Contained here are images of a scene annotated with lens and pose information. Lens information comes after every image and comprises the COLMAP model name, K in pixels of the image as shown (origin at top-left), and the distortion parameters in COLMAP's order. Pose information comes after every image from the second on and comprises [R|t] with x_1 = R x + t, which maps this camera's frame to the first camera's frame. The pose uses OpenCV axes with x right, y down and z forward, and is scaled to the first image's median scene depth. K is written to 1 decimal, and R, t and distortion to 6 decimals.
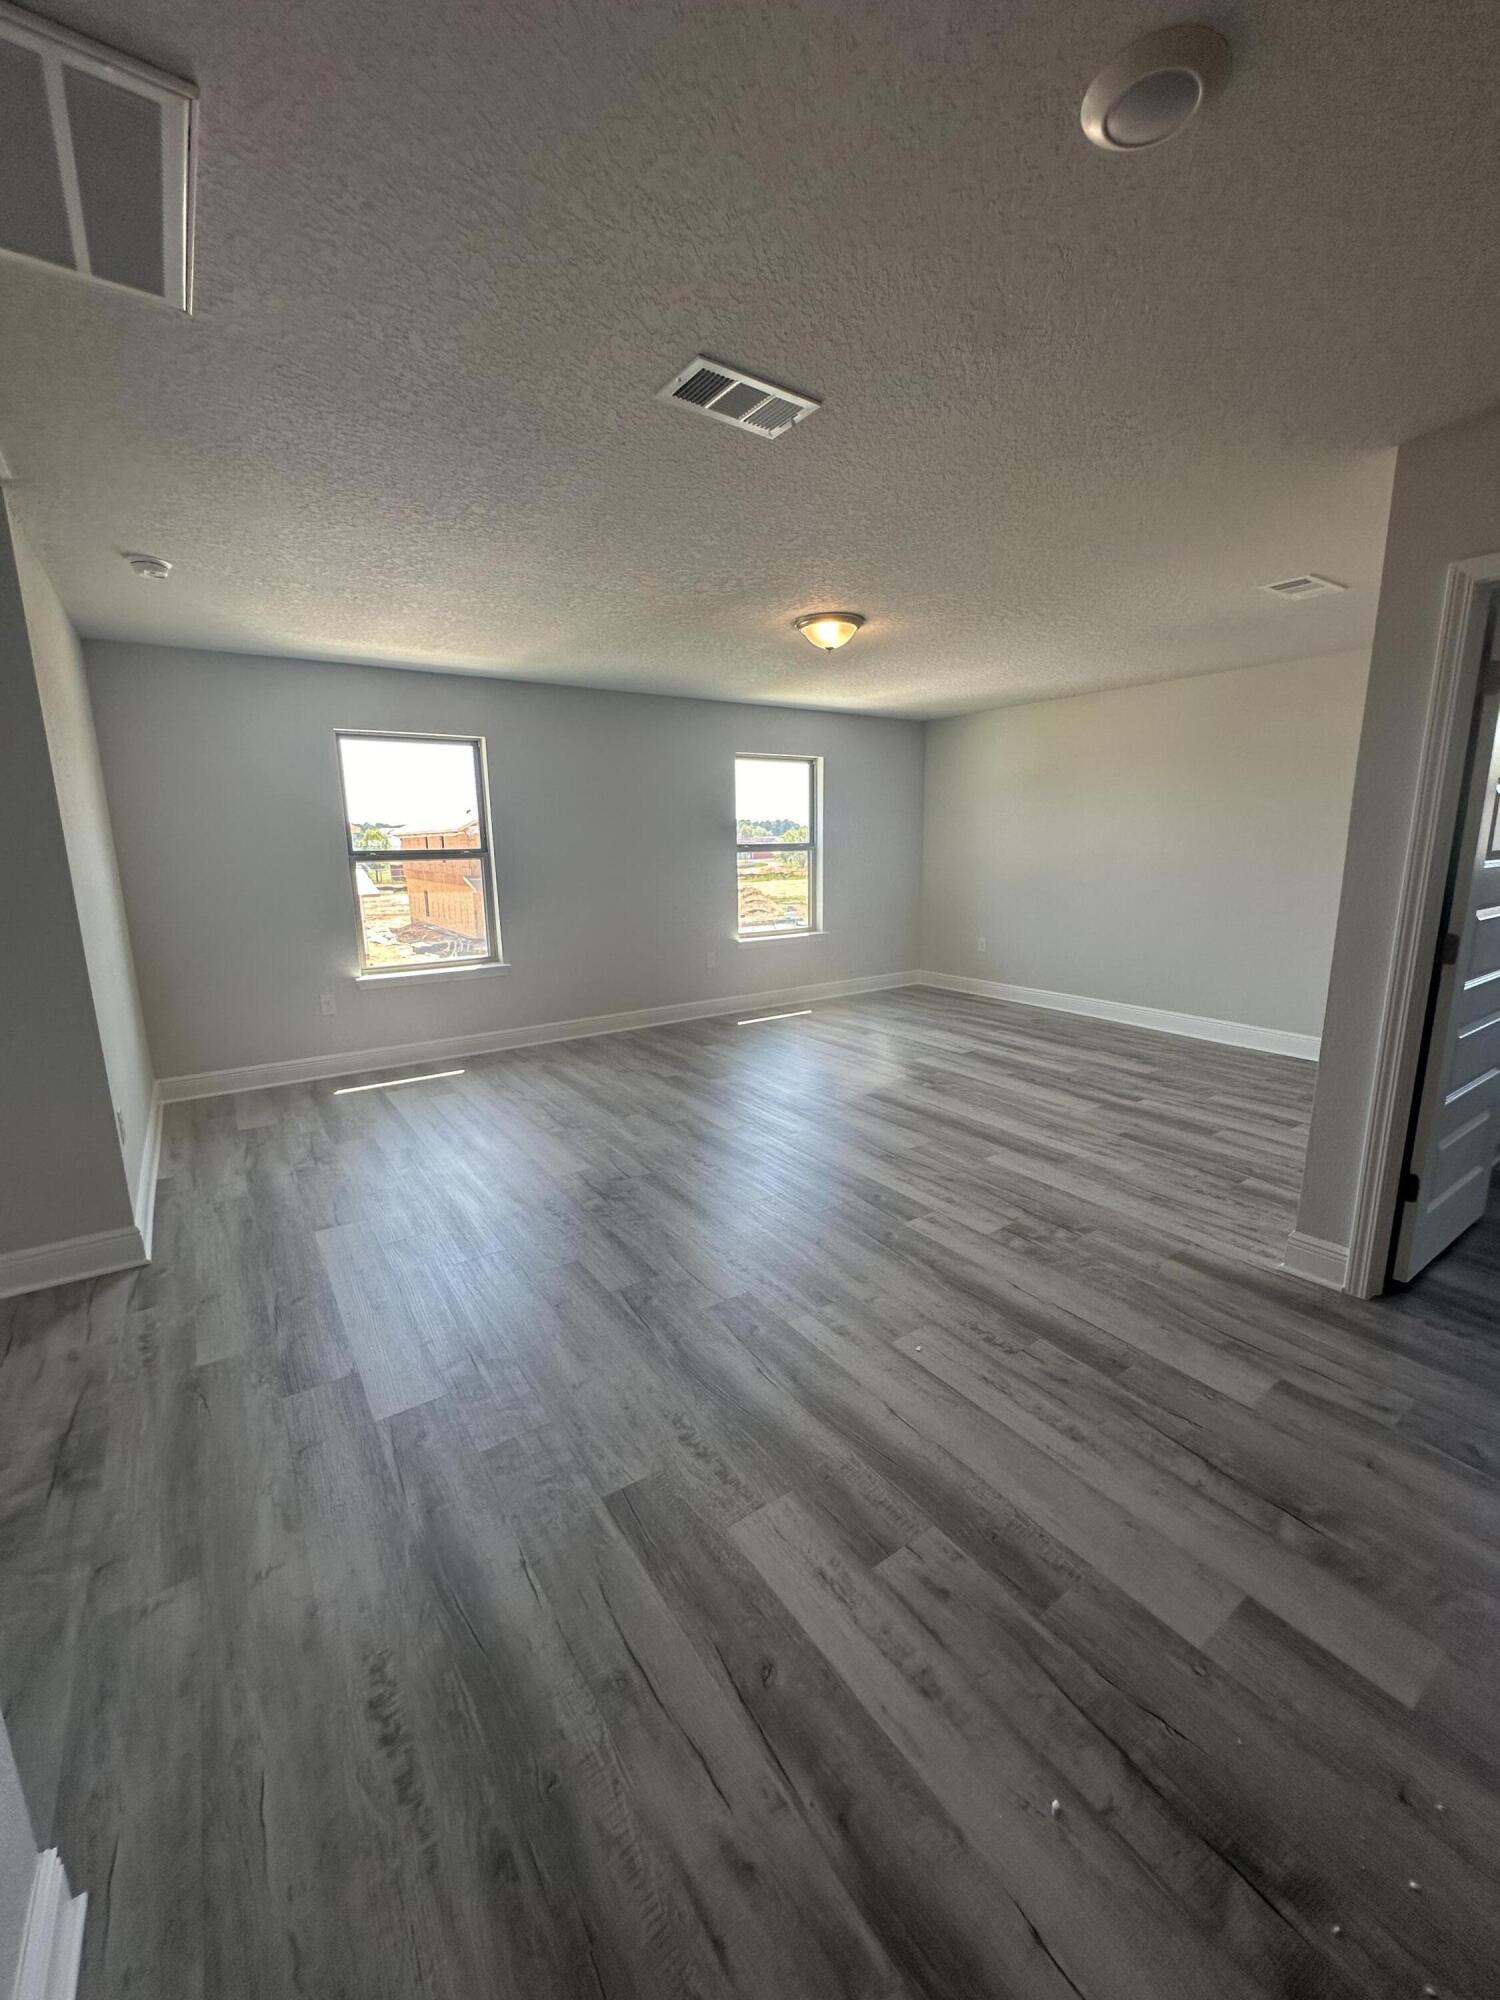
lens RADIAL K [[806.9, 0, 750.0], [0, 806.9, 1000.0], [0, 0, 1]] dist [-0.000567, -0.000346]
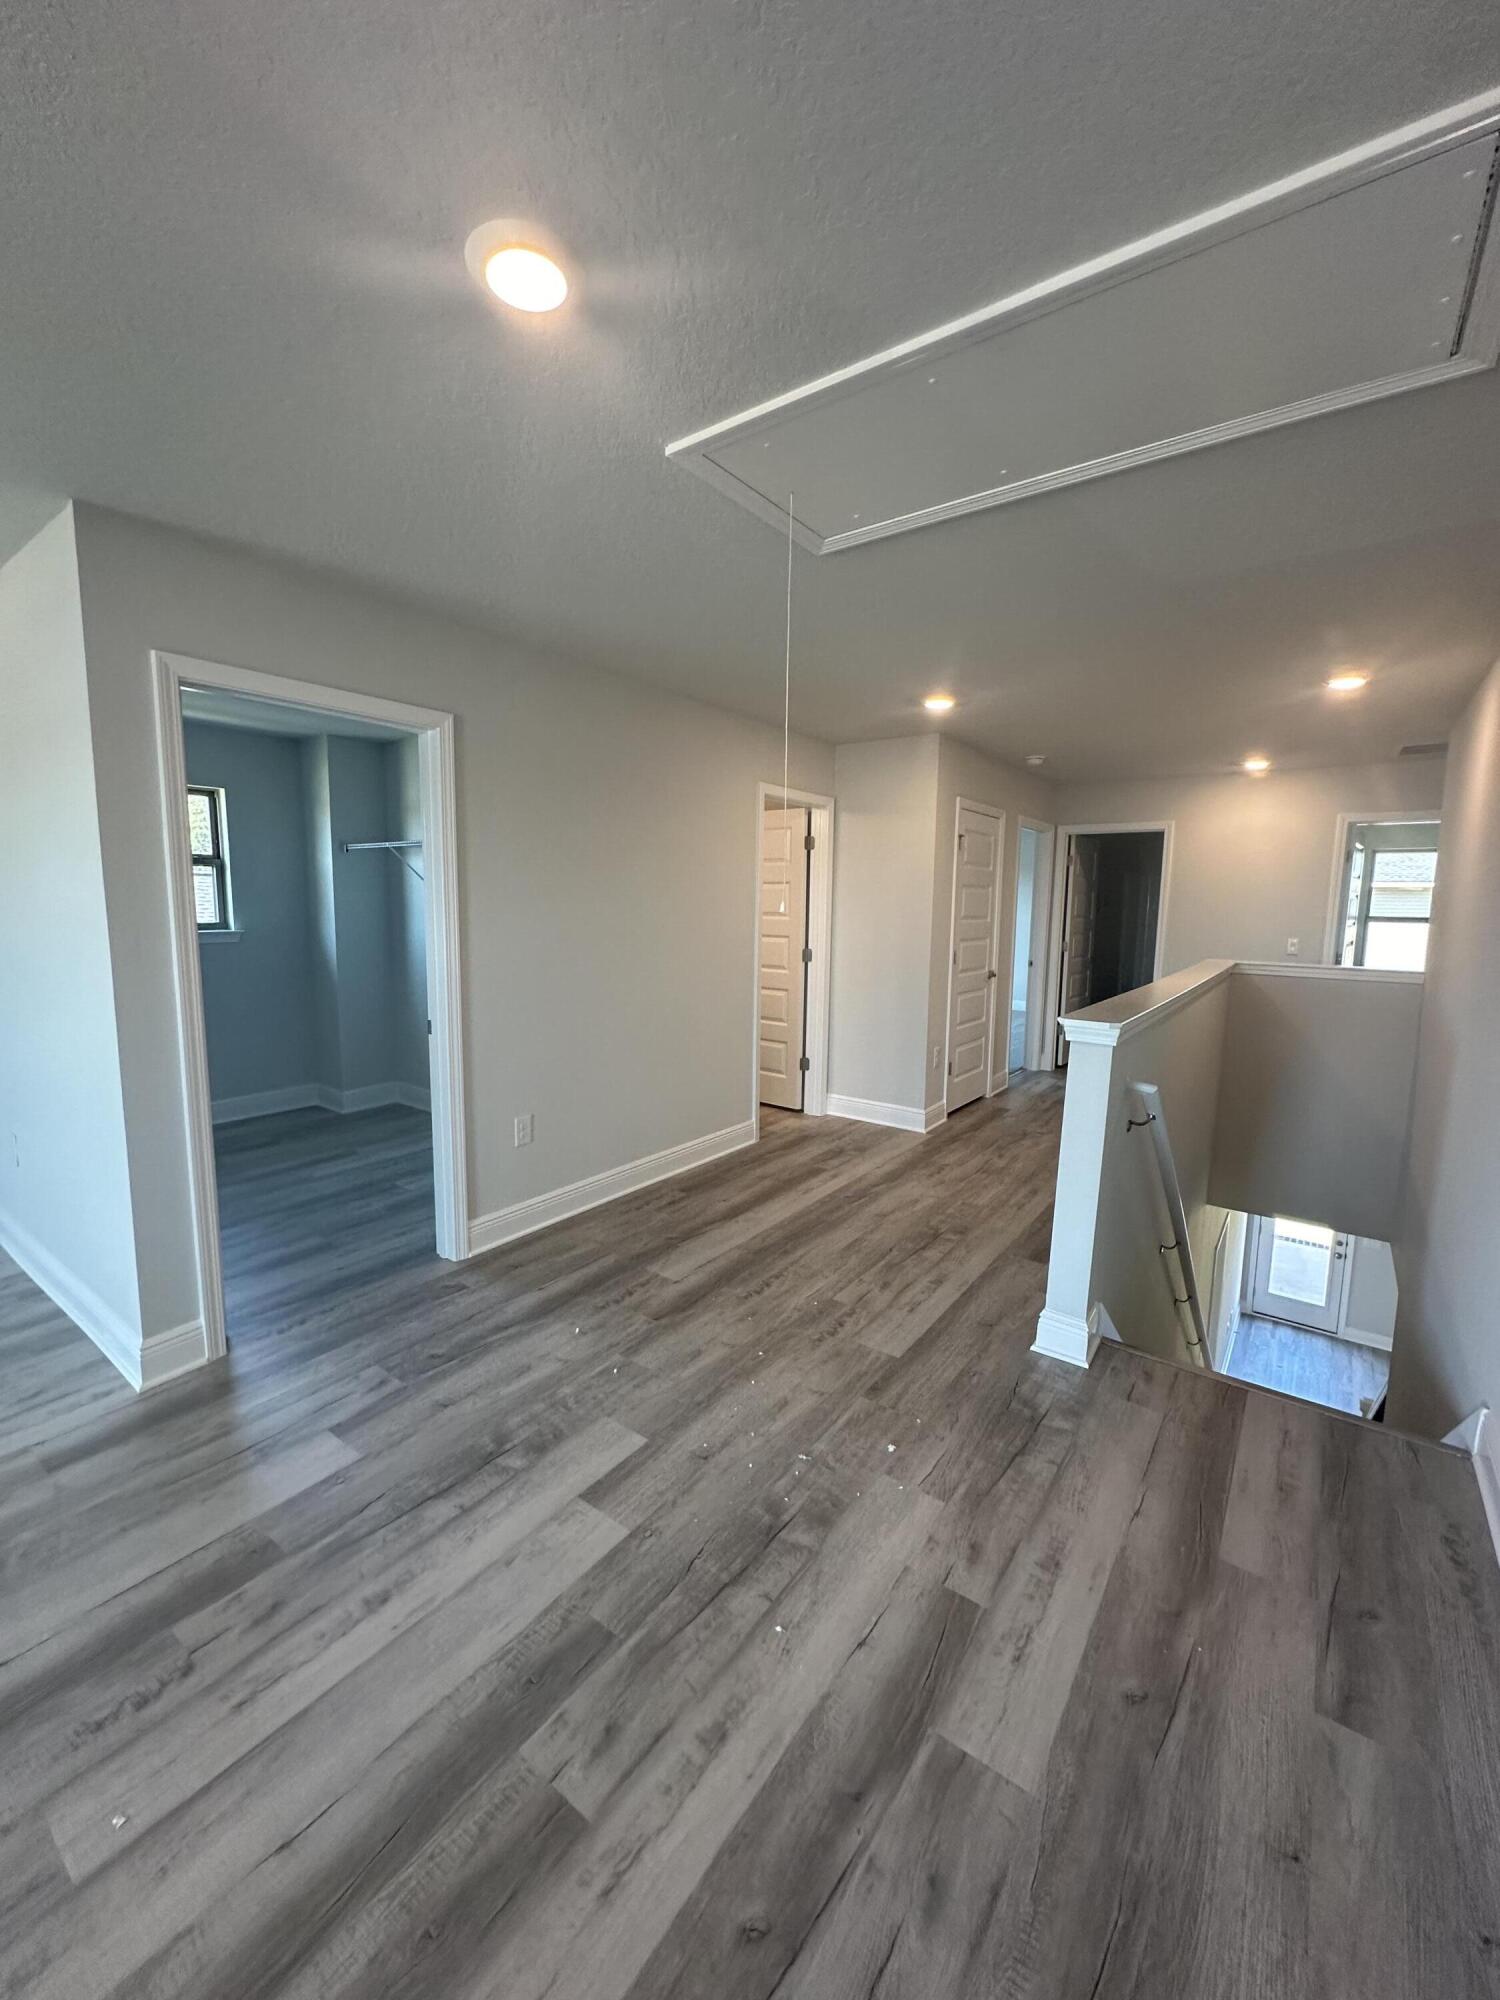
lens RADIAL K [[806.9, 0, 750.0], [0, 806.9, 1000.0], [0, 0, 1]] dist [-0.000567, -0.000346]
pose [[-0.336007, -0.108222, 0.935622, -0.582032], [0.175330, 0.968826, 0.175028, -0.198337], [-0.925397, 0.222853, -0.306557, 0.958102]]
